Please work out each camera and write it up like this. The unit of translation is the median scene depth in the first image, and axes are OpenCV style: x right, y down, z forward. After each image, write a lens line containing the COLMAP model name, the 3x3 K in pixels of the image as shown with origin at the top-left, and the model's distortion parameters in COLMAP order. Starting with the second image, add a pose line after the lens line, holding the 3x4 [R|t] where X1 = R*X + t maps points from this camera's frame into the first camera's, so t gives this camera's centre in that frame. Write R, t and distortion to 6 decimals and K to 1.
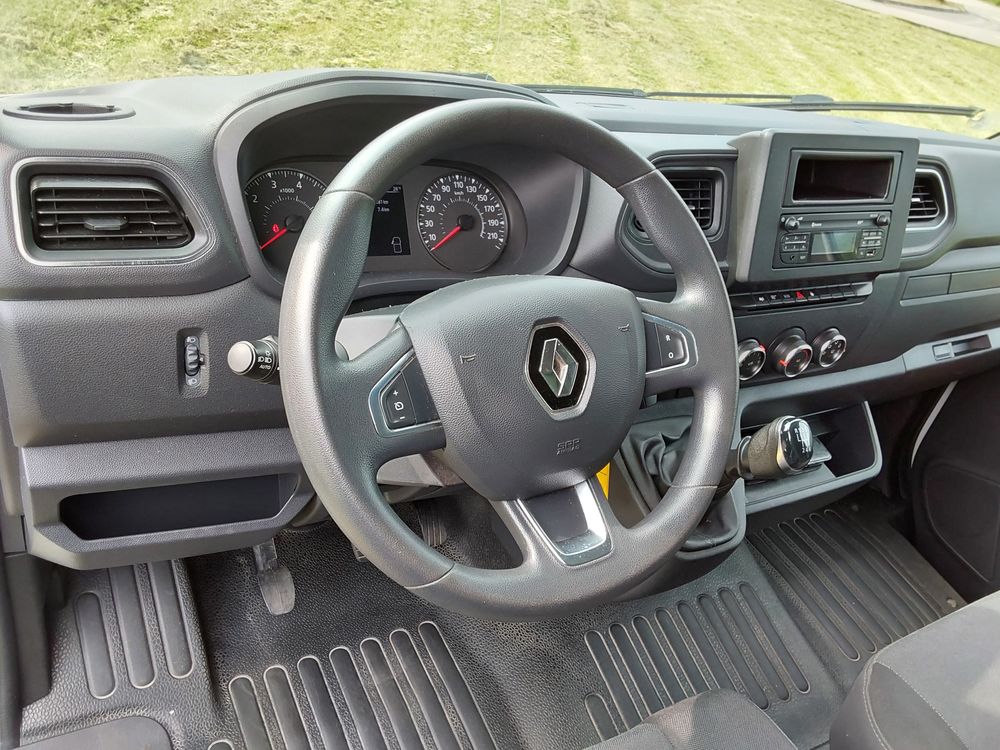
lens RADIAL K [[756.0, 0, 489.6], [0, 756.0, 368.8], [0, 0, 1]] dist [0.116950, -0.148235]
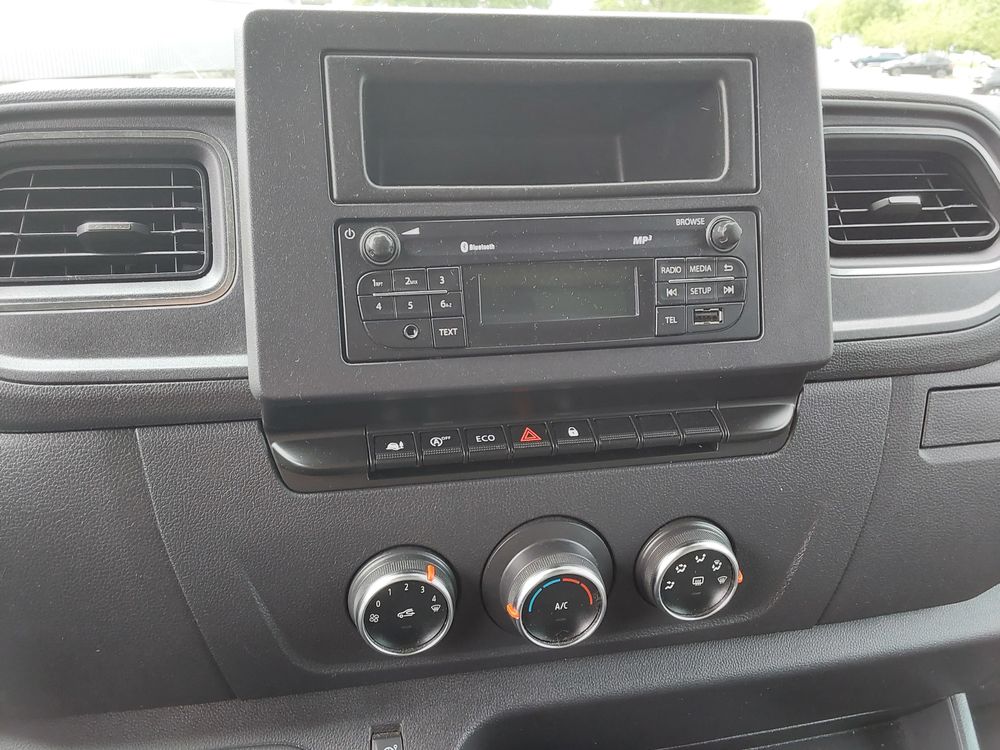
lens RADIAL K [[756.0, 0, 489.6], [0, 756.0, 368.8], [0, 0, 1]] dist [0.116950, -0.148235]
pose [[0.941197, -0.071506, -0.330206, 0.502992], [-0.010575, 0.970633, -0.240334, -0.034105], [0.337694, 0.229693, 0.912800, 0.612538]]
